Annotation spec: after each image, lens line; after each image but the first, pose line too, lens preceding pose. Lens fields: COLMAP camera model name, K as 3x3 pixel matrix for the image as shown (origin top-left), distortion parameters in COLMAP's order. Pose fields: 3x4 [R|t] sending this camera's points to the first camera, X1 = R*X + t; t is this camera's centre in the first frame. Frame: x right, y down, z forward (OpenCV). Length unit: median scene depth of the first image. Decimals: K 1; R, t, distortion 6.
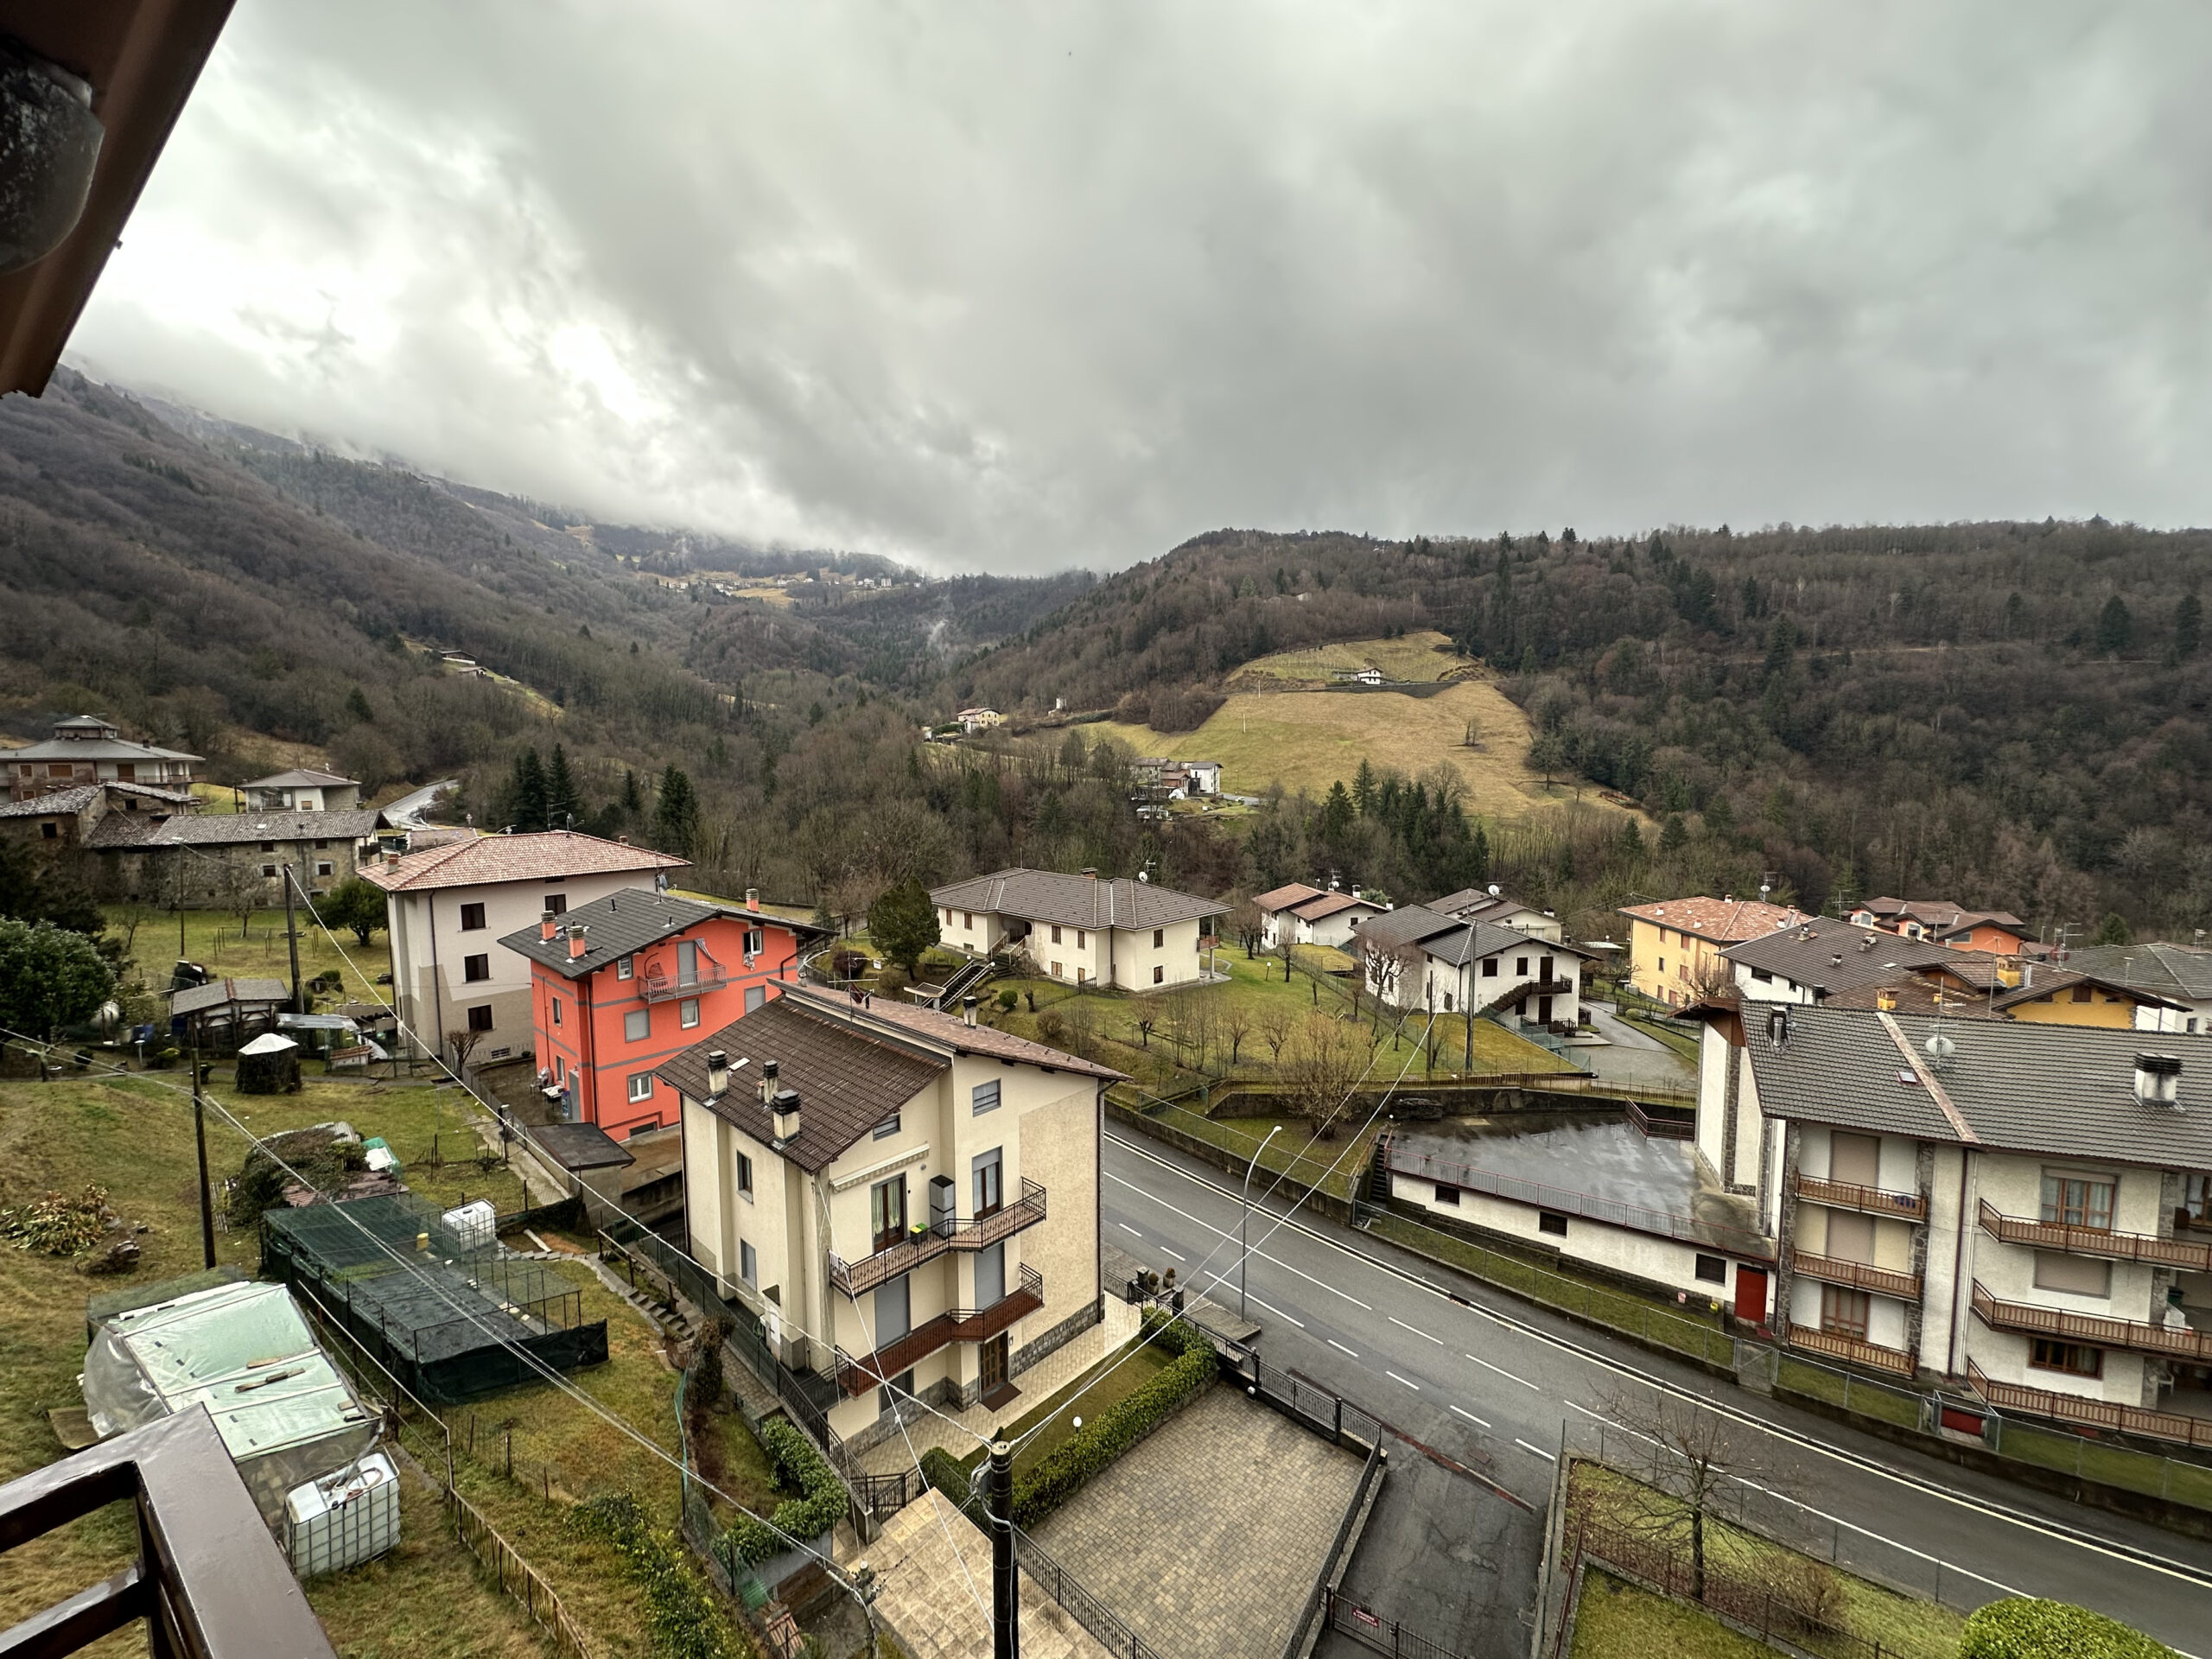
lens RADIAL K [[879.1, 0, 1106.6], [0, 879.1, 826.5], [0, 0, 1]] dist [-0.003929, 0.000590]
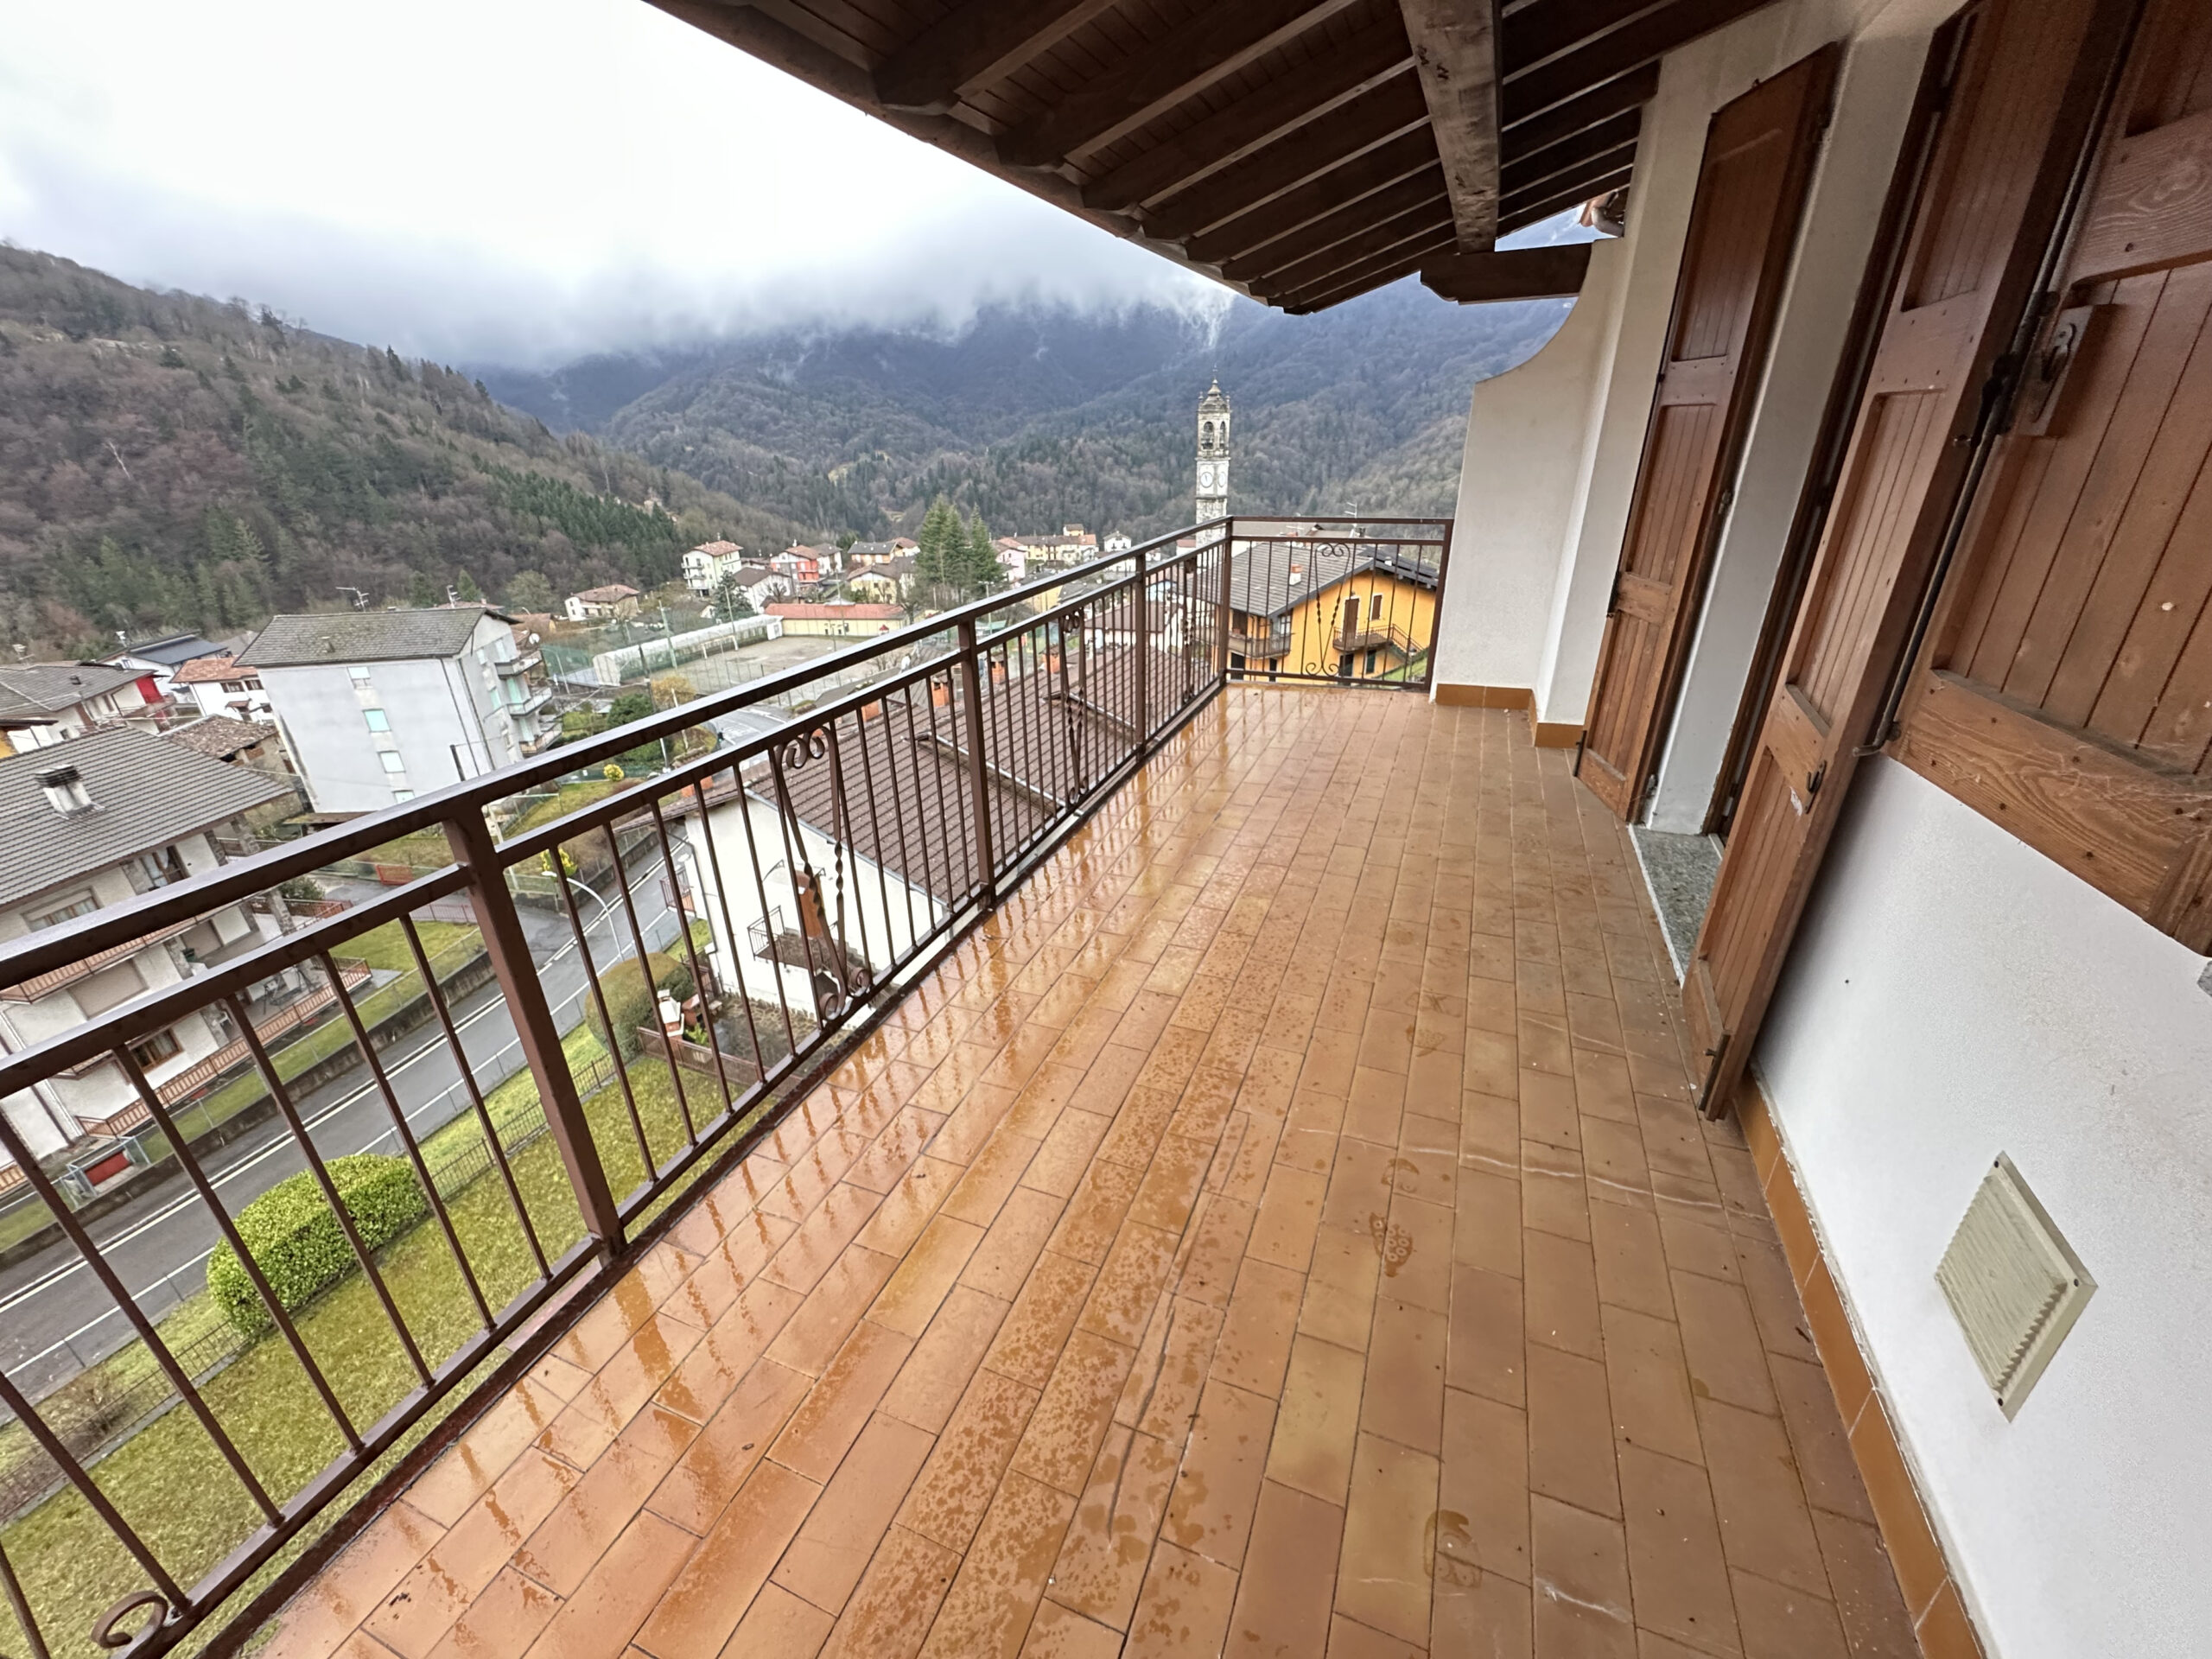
lens RADIAL K [[879.1, 0, 1104.6], [0, 879.1, 828.4], [0, 0, 1]] dist [-0.003929, 0.000590]
pose [[-0.224515, -0.394683, 0.890965, -0.021588], [0.095934, 0.900913, 0.423264, 0.004234], [-0.969737, 0.180503, -0.164405, -0.017970]]
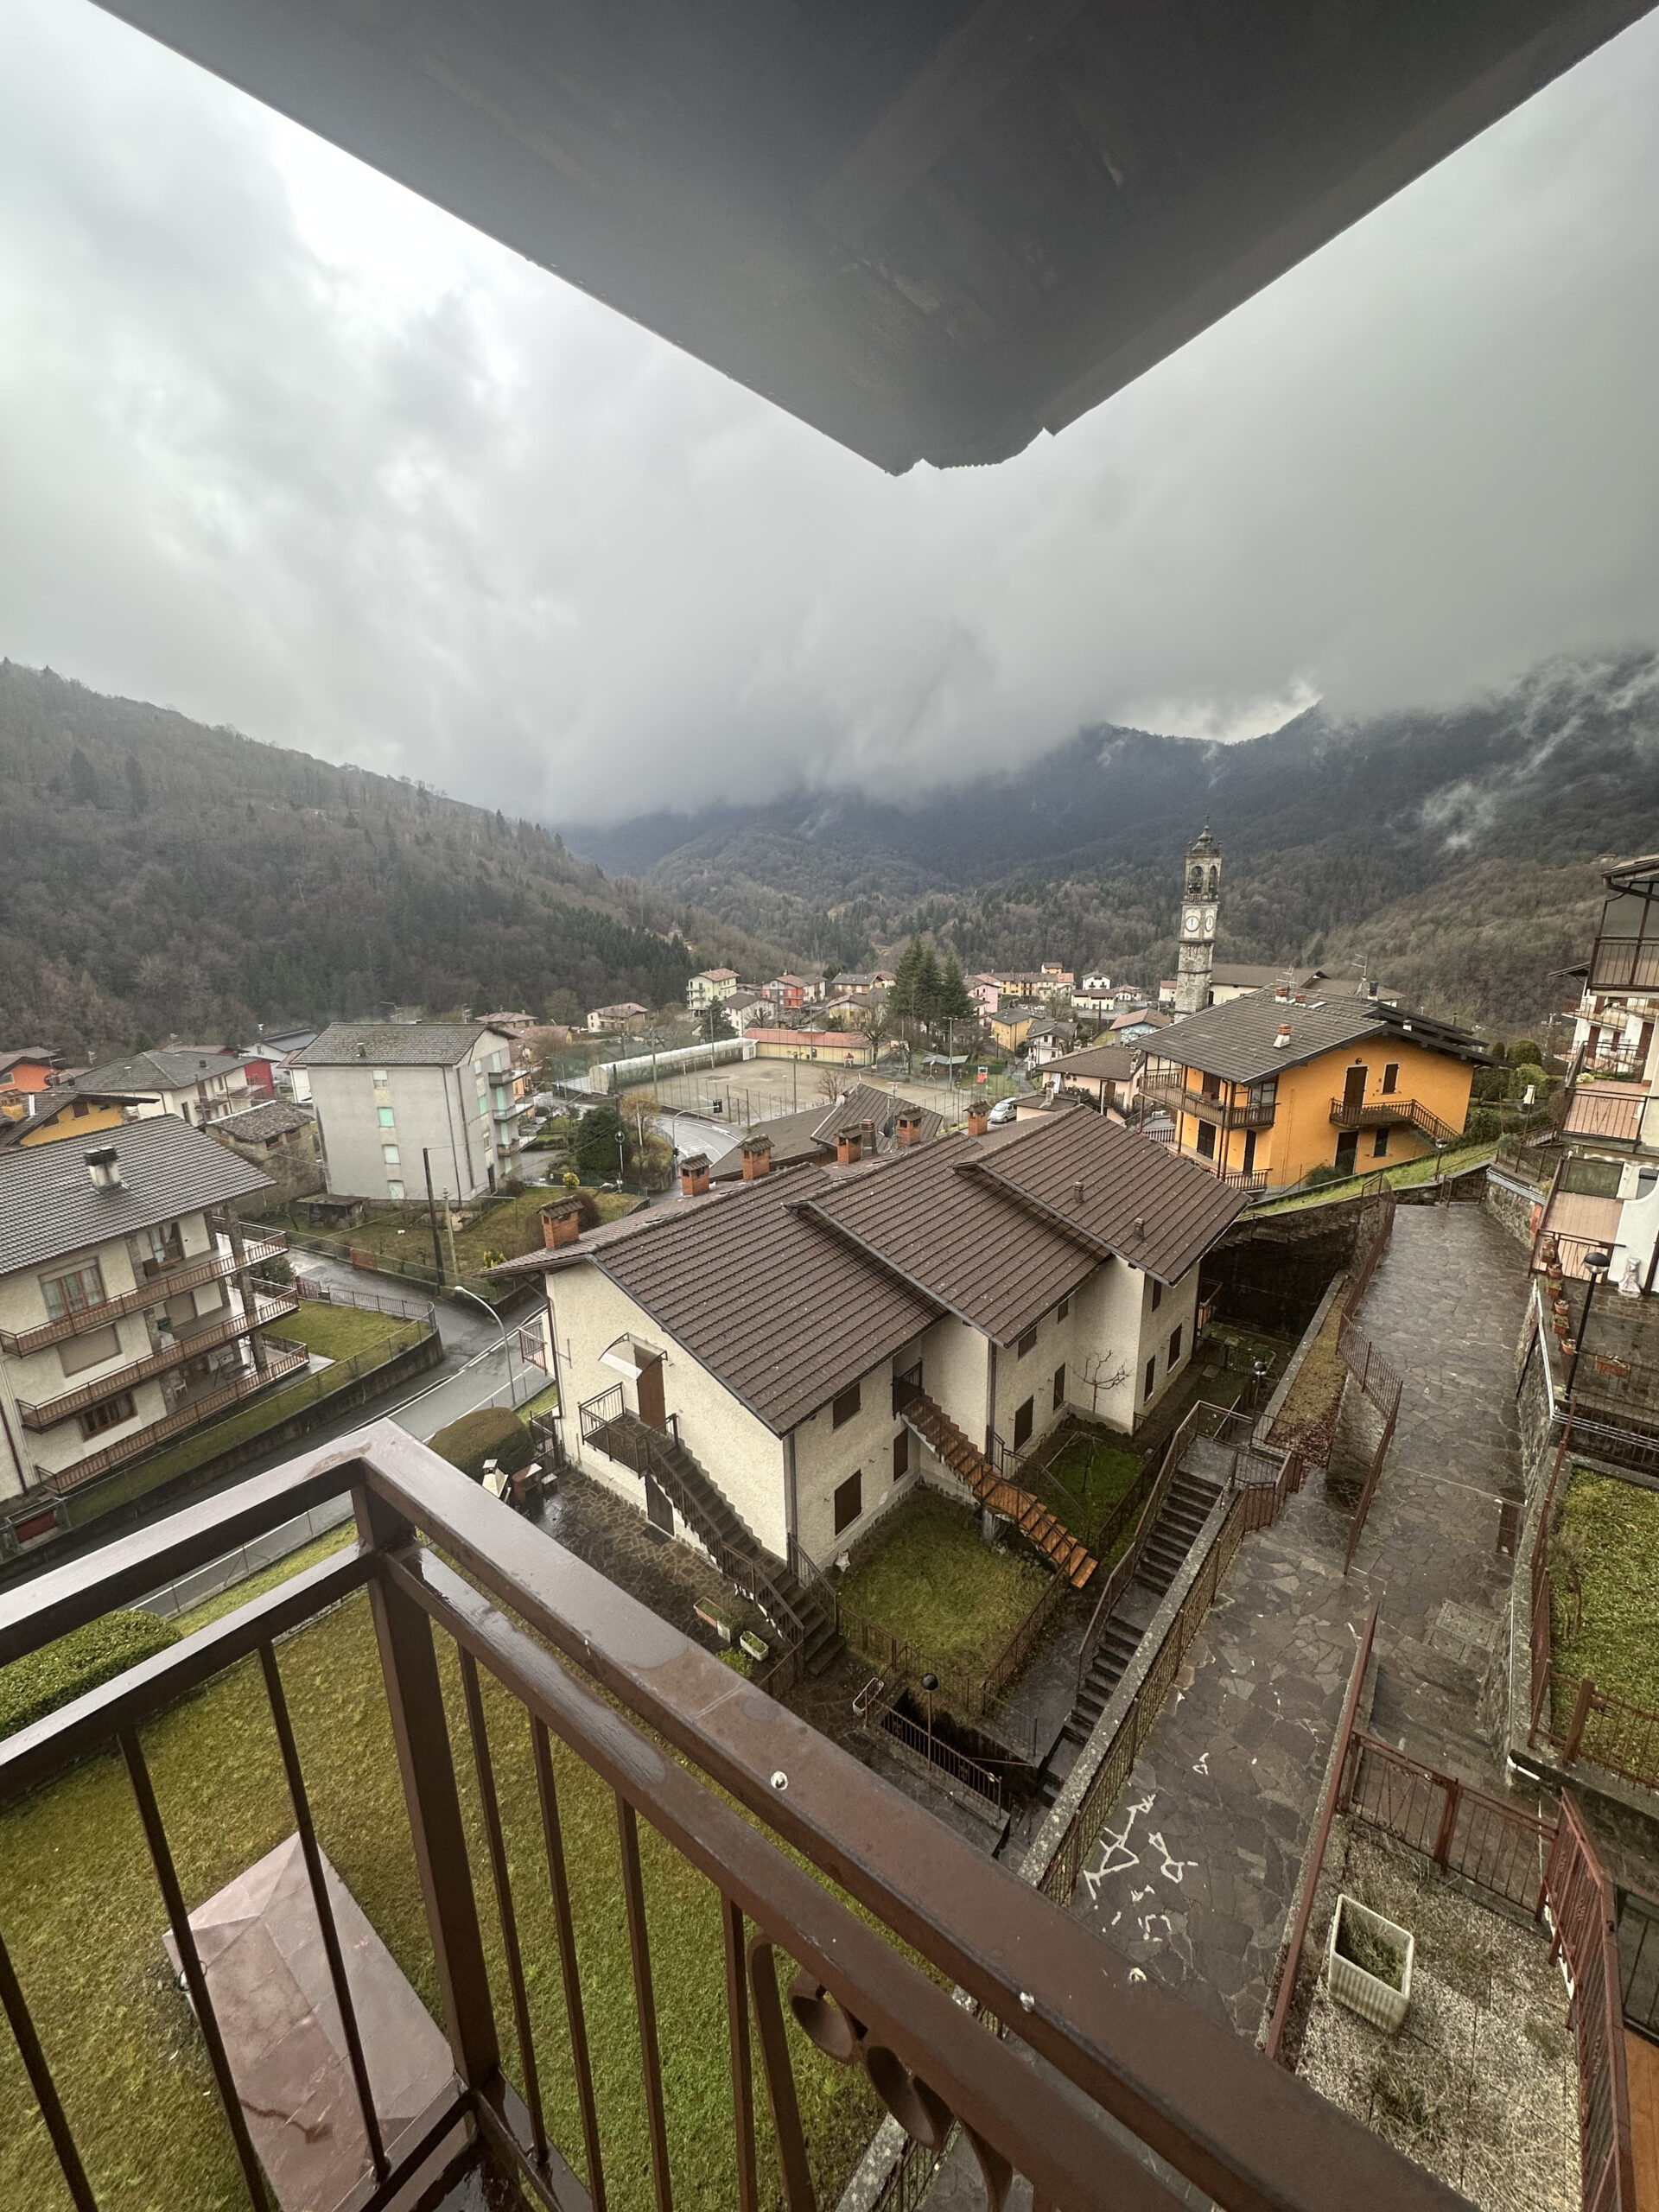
lens RADIAL K [[879.1, 0, 830.2], [0, 879.1, 1106.2], [0, 0, 1]] dist [-0.003929, 0.000590]
pose [[0.055714, -0.247023, 0.967407, 0.077008], [0.095643, 0.965776, 0.241099, 0.006507], [-0.993855, 0.079093, 0.077433, -0.072361]]
